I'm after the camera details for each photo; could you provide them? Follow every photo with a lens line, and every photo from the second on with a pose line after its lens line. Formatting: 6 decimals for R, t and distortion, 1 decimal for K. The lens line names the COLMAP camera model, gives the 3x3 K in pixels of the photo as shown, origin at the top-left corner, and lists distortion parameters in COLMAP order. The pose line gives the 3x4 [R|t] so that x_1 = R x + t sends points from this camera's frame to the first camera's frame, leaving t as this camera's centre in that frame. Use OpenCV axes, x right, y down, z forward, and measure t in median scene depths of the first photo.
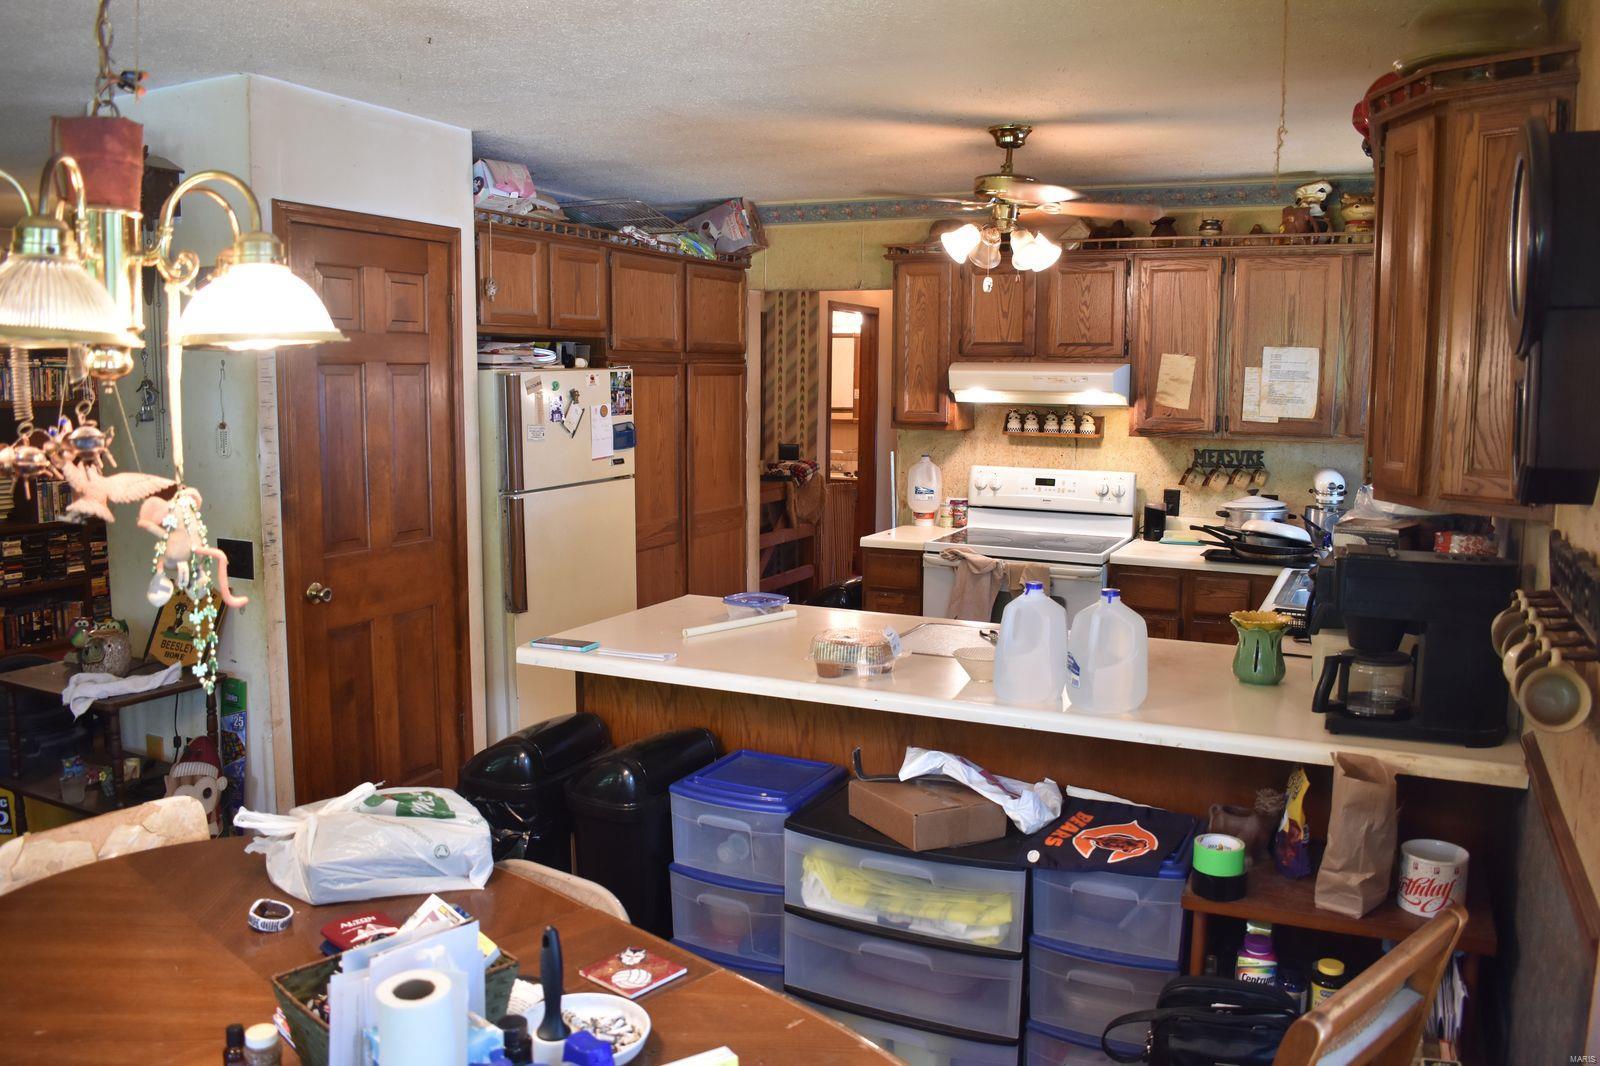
lens RADIAL K [[1250.1, 0, 803.5], [0, 1250.1, 527.2], [0, 0, 1]] dist [-0.094029, 0.005611]
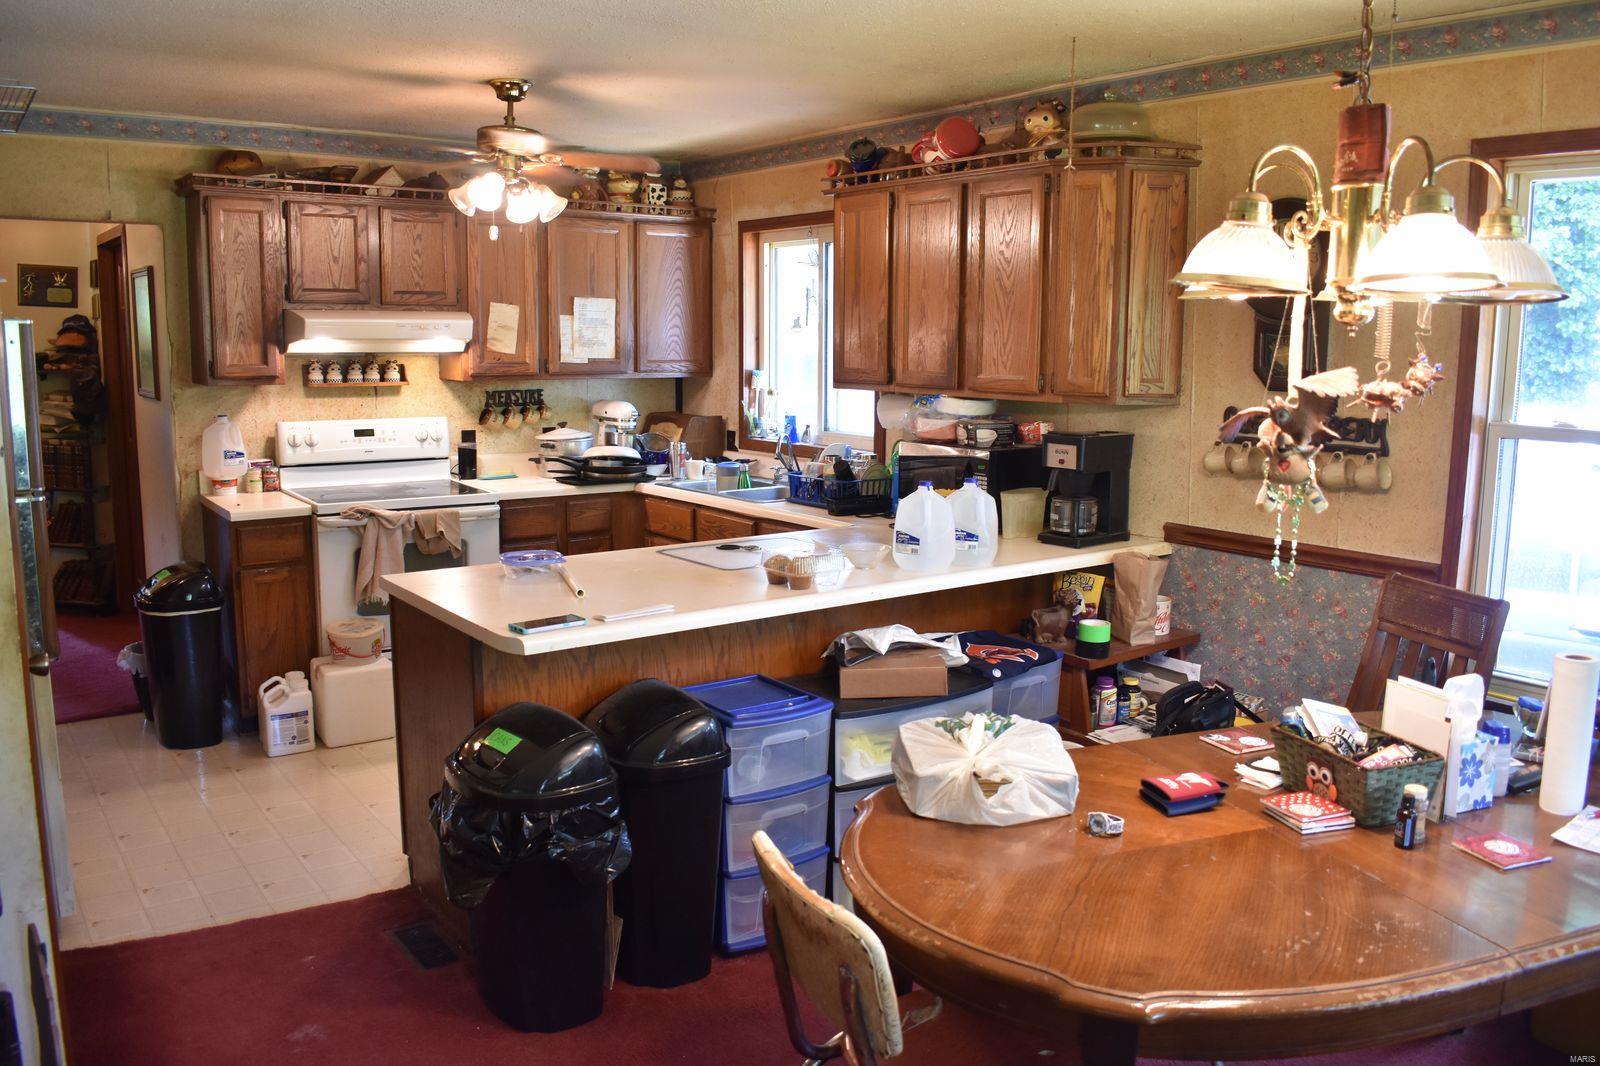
lens RADIAL K [[1250.1, 0, 803.5], [0, 1250.1, 527.2], [0, 0, 1]] dist [-0.094029, 0.005611]
pose [[0.458310, -0.136694, 0.878218, -0.548088], [0.100205, 0.989749, 0.101760, -0.028995], [-0.883126, 0.041364, 0.467310, 0.262479]]
